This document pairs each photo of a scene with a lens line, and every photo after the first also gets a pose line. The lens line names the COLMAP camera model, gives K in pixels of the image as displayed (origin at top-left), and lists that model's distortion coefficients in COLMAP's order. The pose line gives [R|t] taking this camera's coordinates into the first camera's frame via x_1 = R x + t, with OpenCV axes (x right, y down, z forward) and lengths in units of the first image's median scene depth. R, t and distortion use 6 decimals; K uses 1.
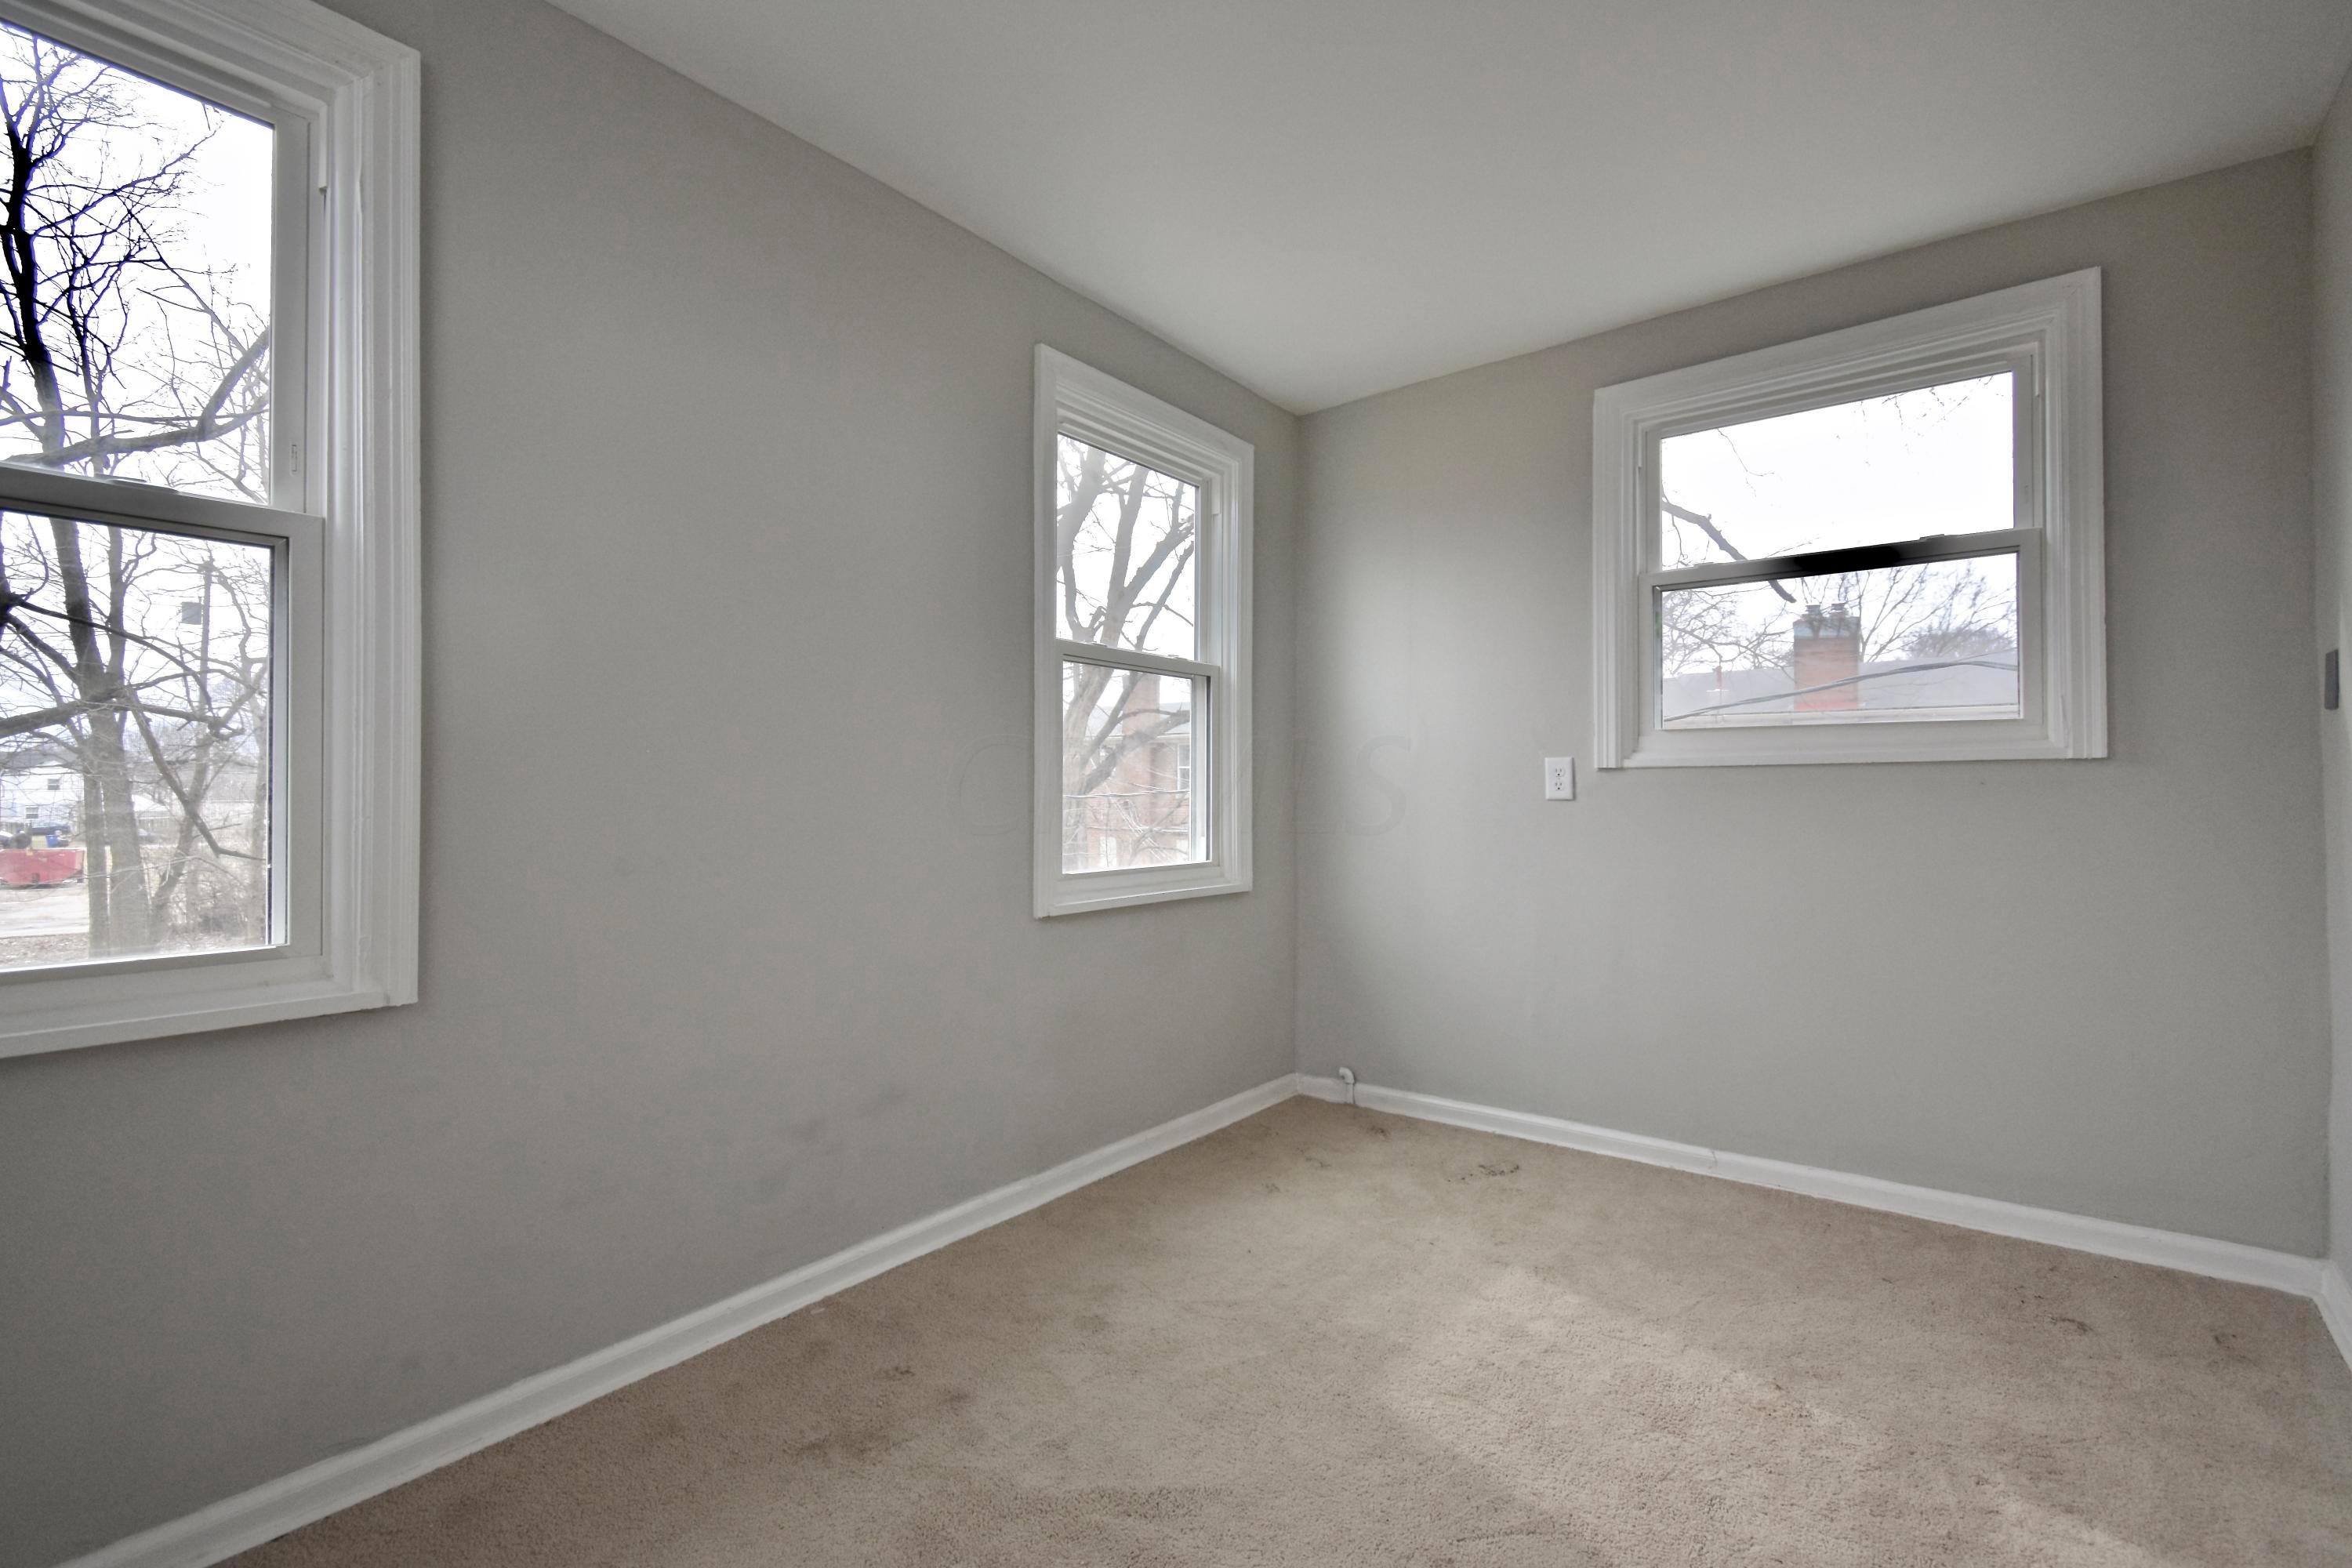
lens RADIAL K [[1025.4, 0, 1183.5], [0, 1025.4, 783.5], [0, 0, 1]] dist [0.000586, -0.003251]
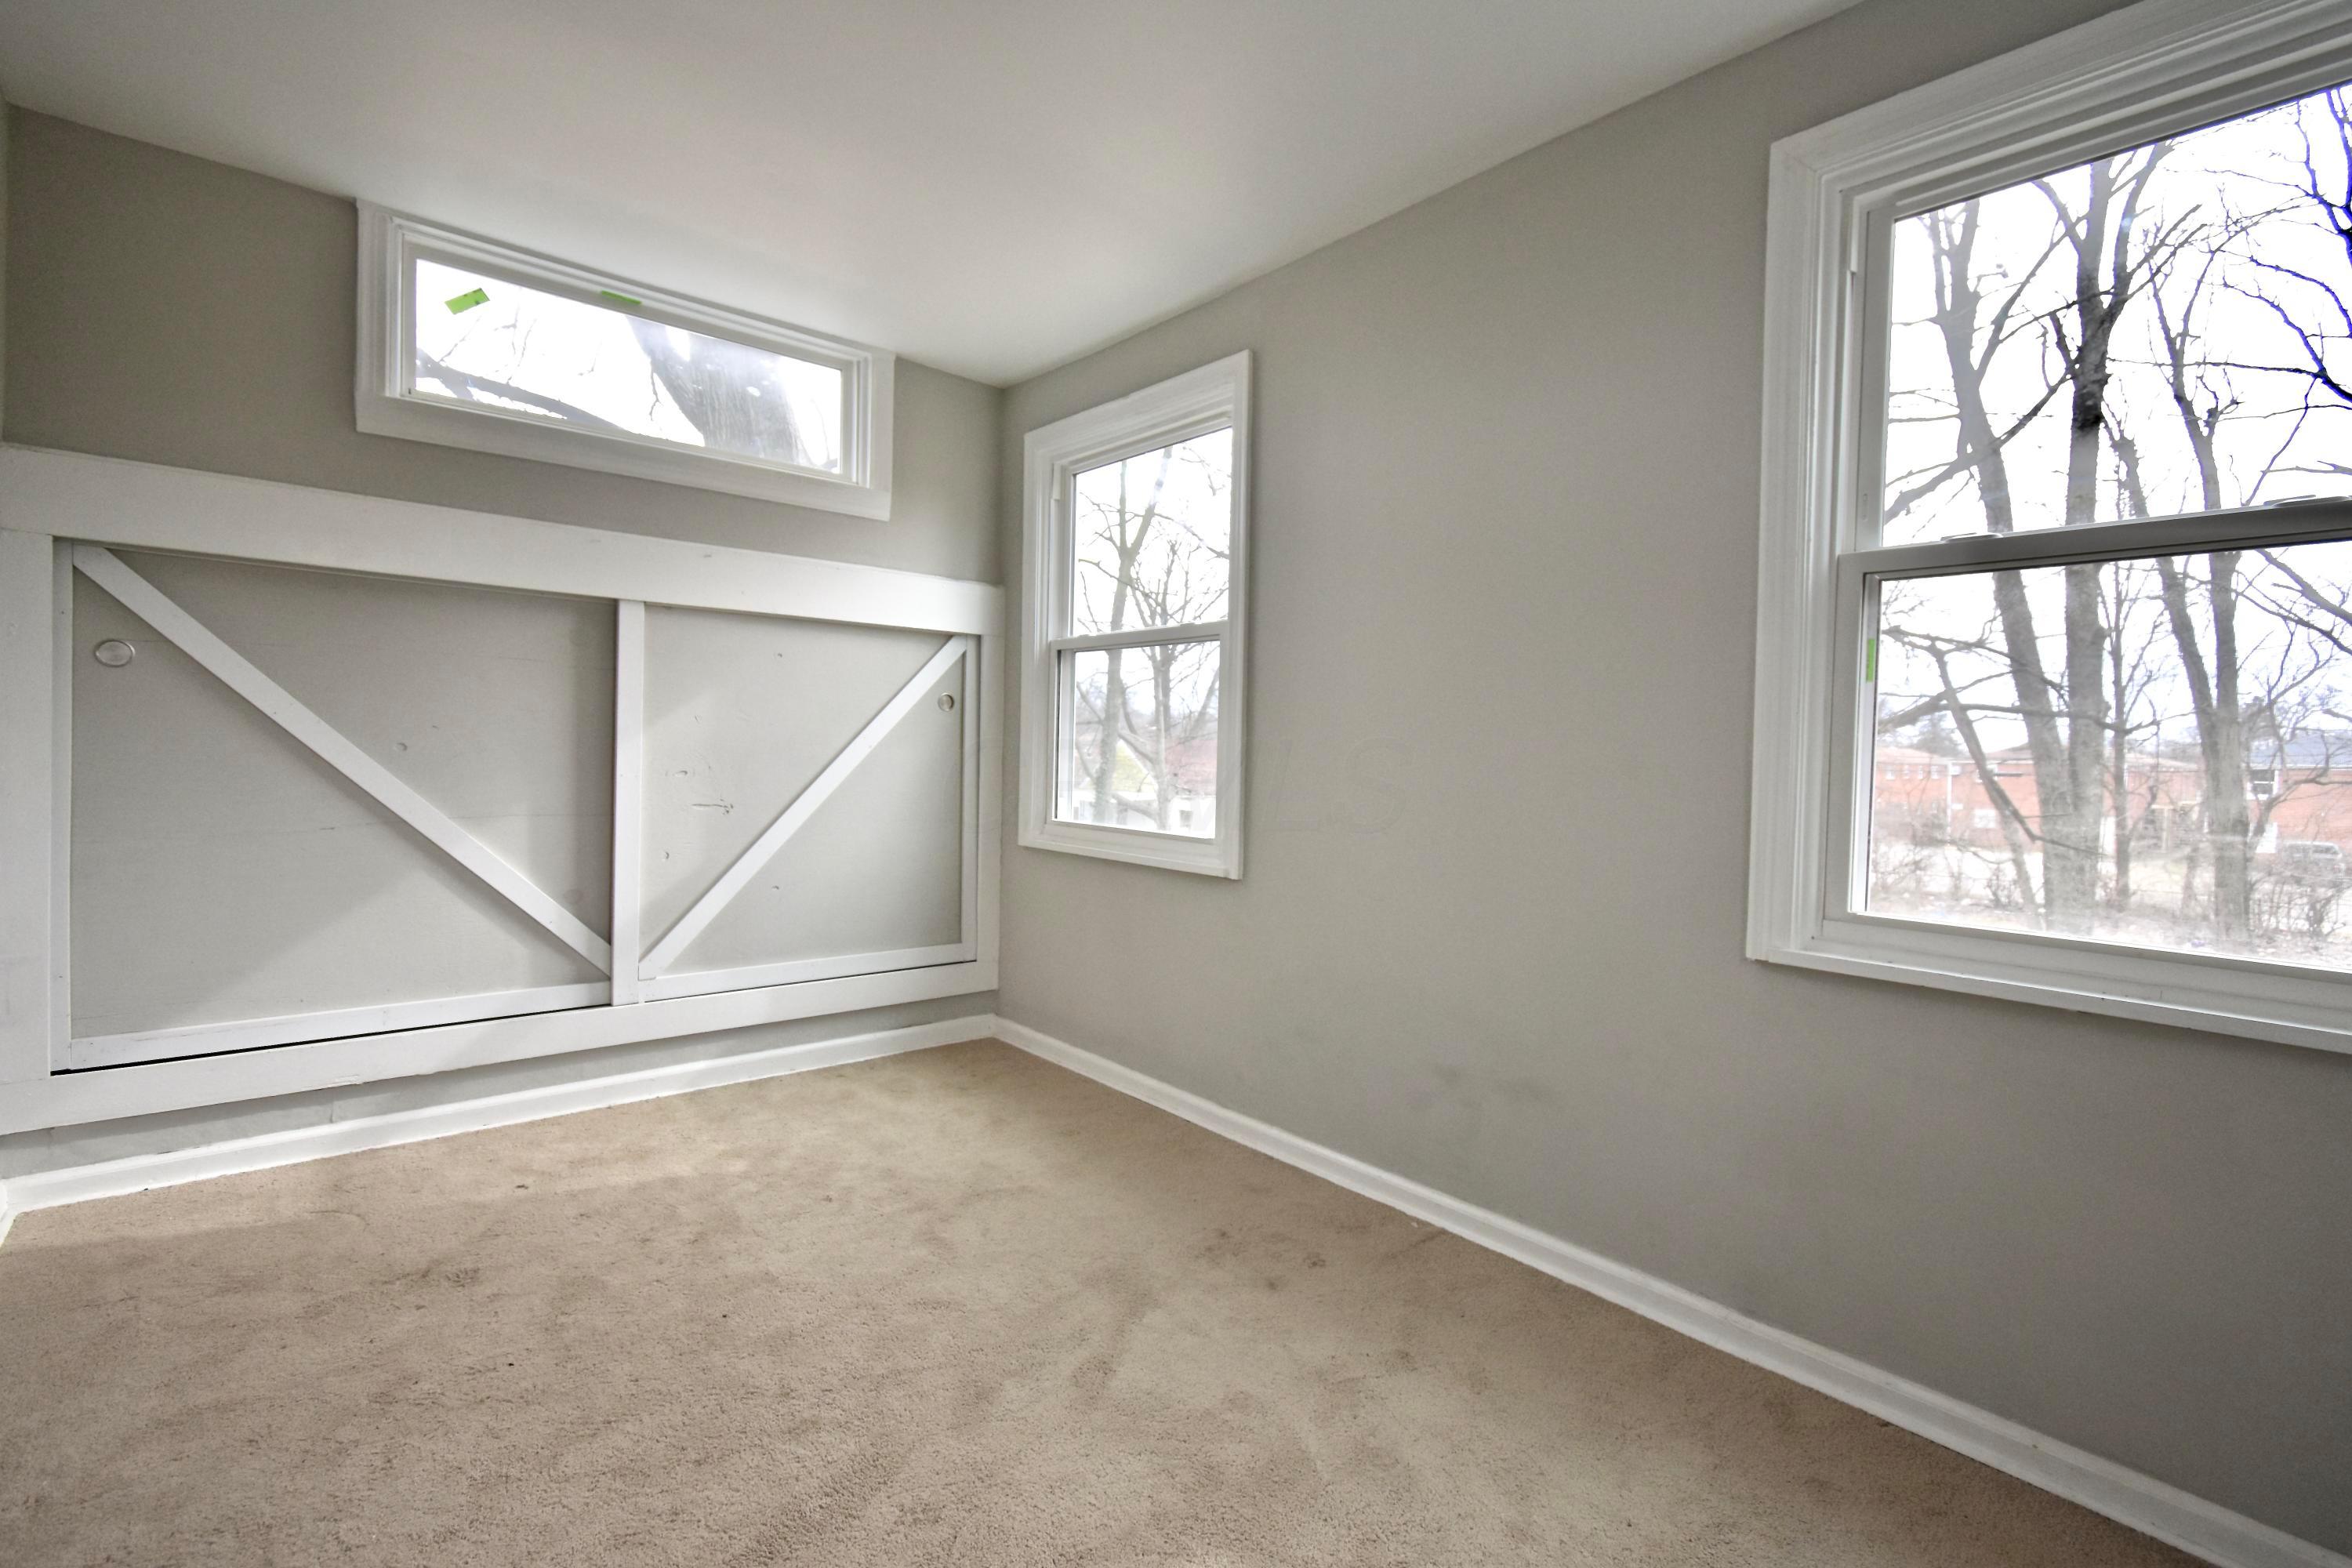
lens RADIAL K [[1025.4, 0, 1183.5], [0, 1025.4, 783.5], [0, 0, 1]] dist [0.000586, -0.003251]
pose [[-0.184861, 0.022620, -0.982504, 0.625325], [-0.020869, 0.999419, 0.026936, -0.001521], [0.982543, 0.025483, -0.184282, 0.738542]]
